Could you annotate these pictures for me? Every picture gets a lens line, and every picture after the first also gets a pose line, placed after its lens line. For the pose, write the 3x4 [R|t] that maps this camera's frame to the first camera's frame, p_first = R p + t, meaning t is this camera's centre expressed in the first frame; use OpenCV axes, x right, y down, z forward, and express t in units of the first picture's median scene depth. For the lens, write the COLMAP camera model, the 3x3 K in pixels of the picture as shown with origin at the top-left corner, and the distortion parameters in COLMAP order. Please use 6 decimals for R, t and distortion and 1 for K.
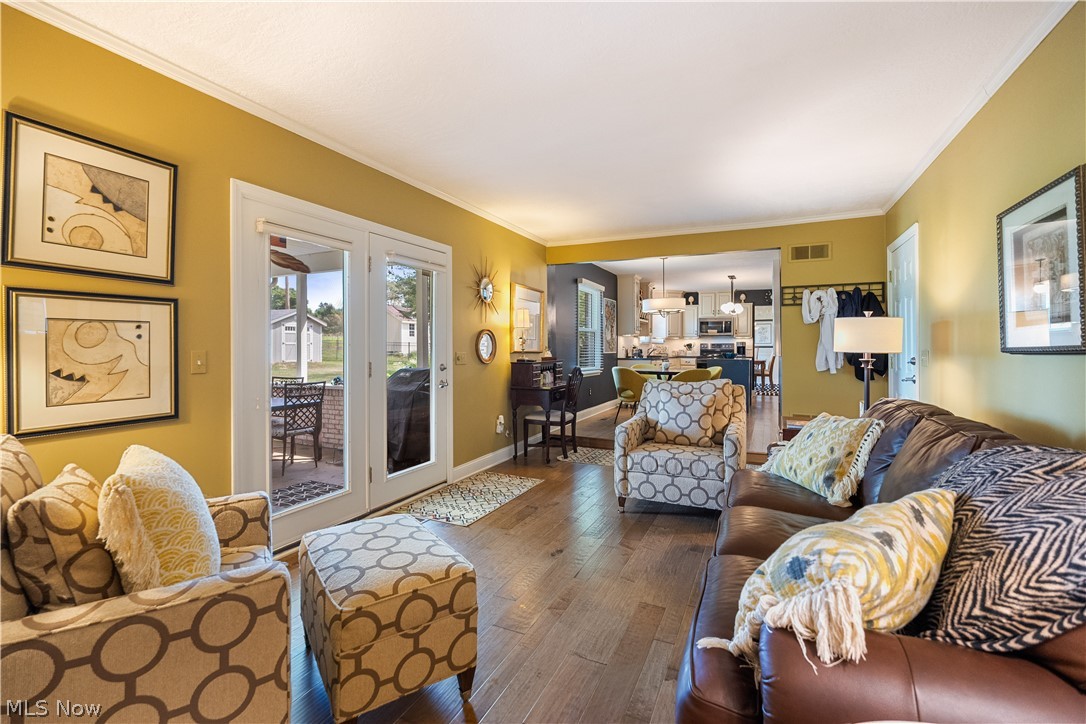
lens RADIAL K [[471.5, 0, 541.2], [0, 471.5, 352.0], [0, 0, 1]] dist [0.002112, -0.000105]
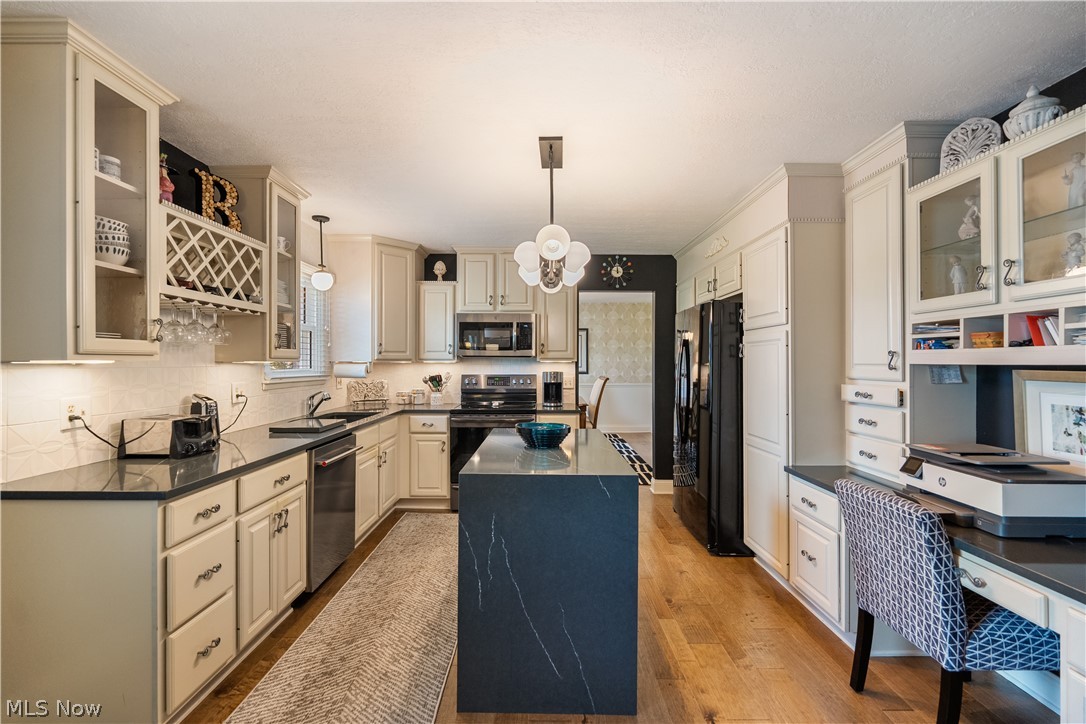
lens RADIAL K [[471.5, 0, 534.1], [0, 471.5, 358.7], [0, 0, 1]] dist [0.002112, -0.000105]
pose [[0.906222, 0.001100, 0.422801, 0.222310], [0.005380, 0.999886, -0.014132, -0.026481], [-0.422769, 0.015081, 0.906112, 0.603098]]
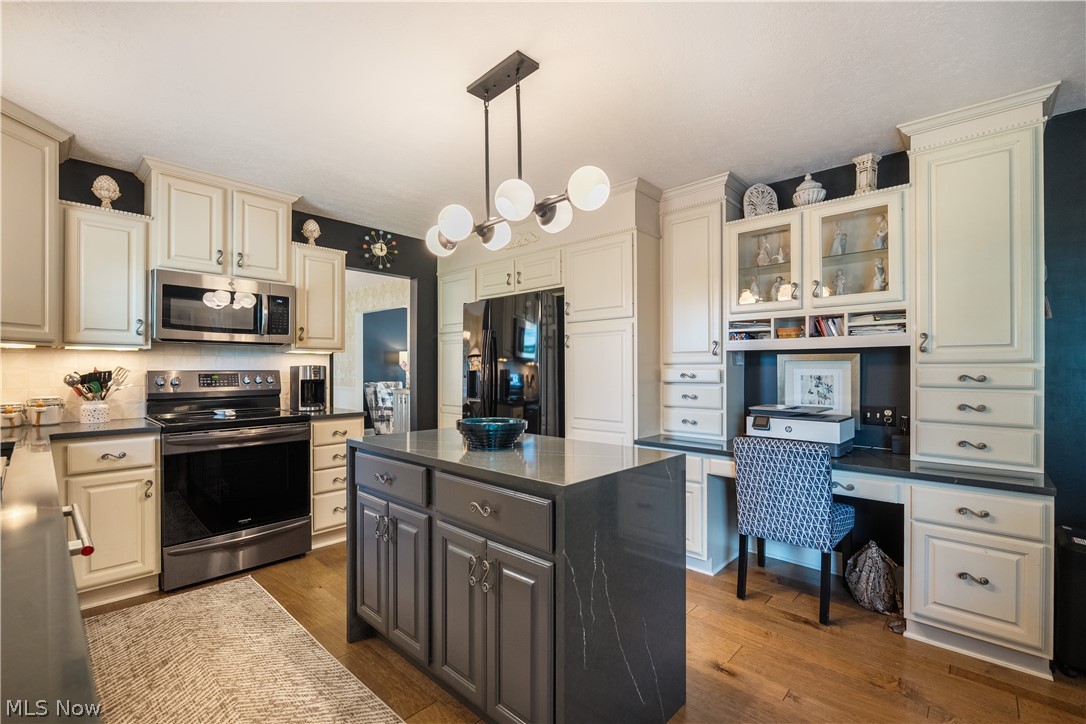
lens RADIAL K [[471.5, 0, 539.3], [0, 471.5, 365.8], [0, 0, 1]] dist [0.002112, -0.000105]
pose [[0.311531, 0.001533, 0.950235, 0.161277], [0.009924, 0.999939, -0.004867, -0.017749], [-0.950184, 0.010946, 0.311497, 0.728309]]
